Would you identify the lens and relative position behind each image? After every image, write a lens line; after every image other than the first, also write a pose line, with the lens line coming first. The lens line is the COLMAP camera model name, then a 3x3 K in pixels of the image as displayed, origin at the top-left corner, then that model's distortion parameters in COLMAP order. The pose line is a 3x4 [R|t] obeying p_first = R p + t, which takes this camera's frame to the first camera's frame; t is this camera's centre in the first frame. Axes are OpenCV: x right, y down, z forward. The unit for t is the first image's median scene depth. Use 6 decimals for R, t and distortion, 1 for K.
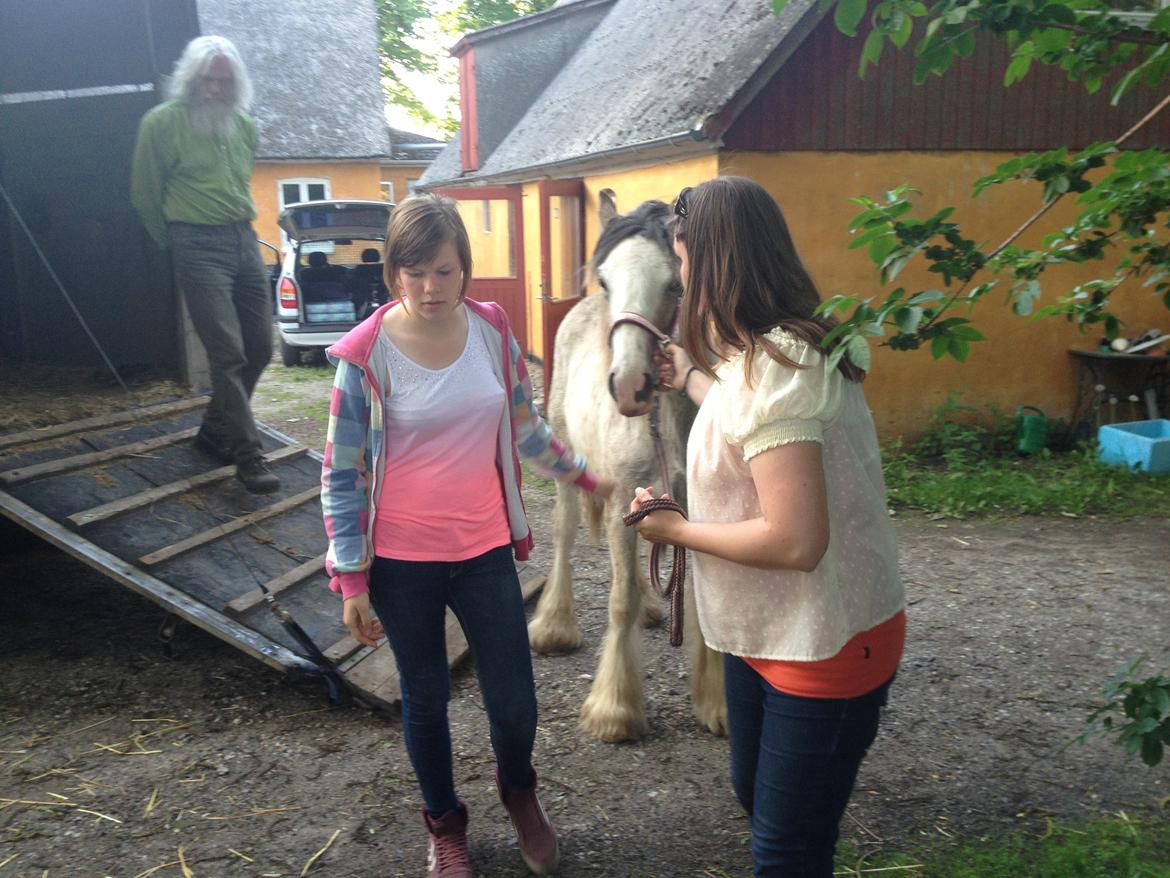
lens RADIAL K [[1018.2, 0, 585.0], [0, 1018.2, 439.0], [0, 0, 1]] dist [0.009828, -0.082220]
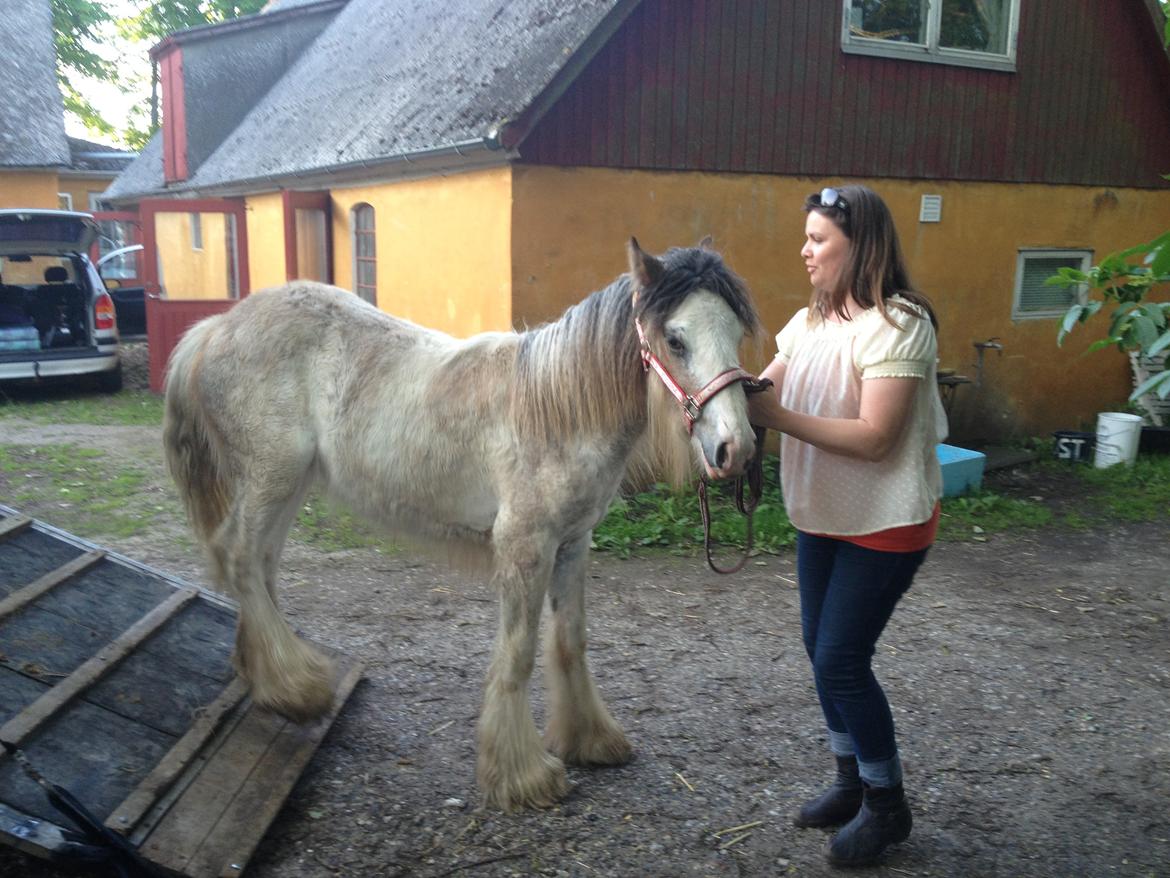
lens RADIAL K [[1018.2, 0, 585.0], [0, 1018.2, 439.0], [0, 0, 1]] dist [0.009828, -0.082220]
pose [[0.960793, -0.027255, 0.275925, -0.052132], [0.033465, 0.999281, -0.017823, -0.014890], [-0.275241, 0.026358, 0.961014, 0.094302]]
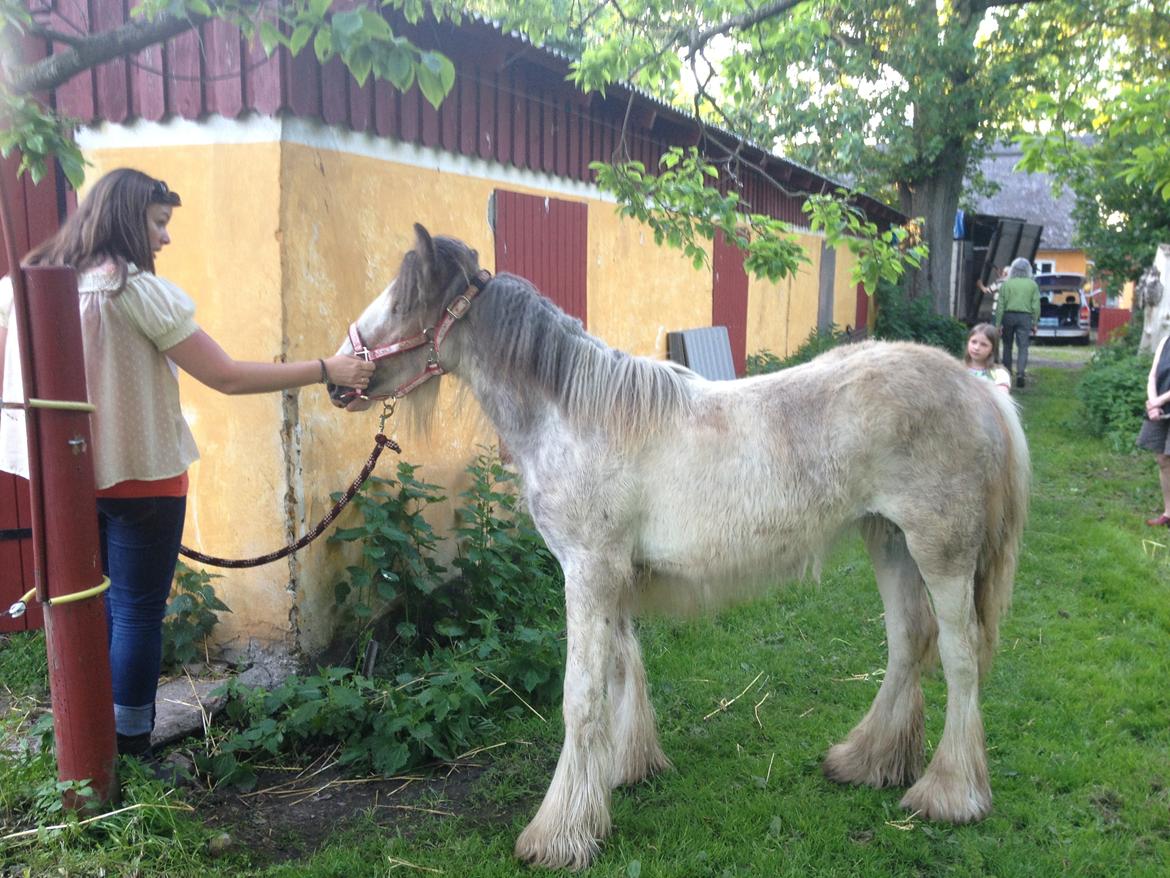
lens RADIAL K [[1018.2, 0, 585.0], [0, 1018.2, 439.0], [0, 0, 1]] dist [0.009828, -0.082220]
pose [[0.785892, 0.116773, -0.607238, 1.137383], [-0.155679, 0.987740, -0.011537, 1.051193], [0.598447, 0.103601, 0.794436, -4.555679]]
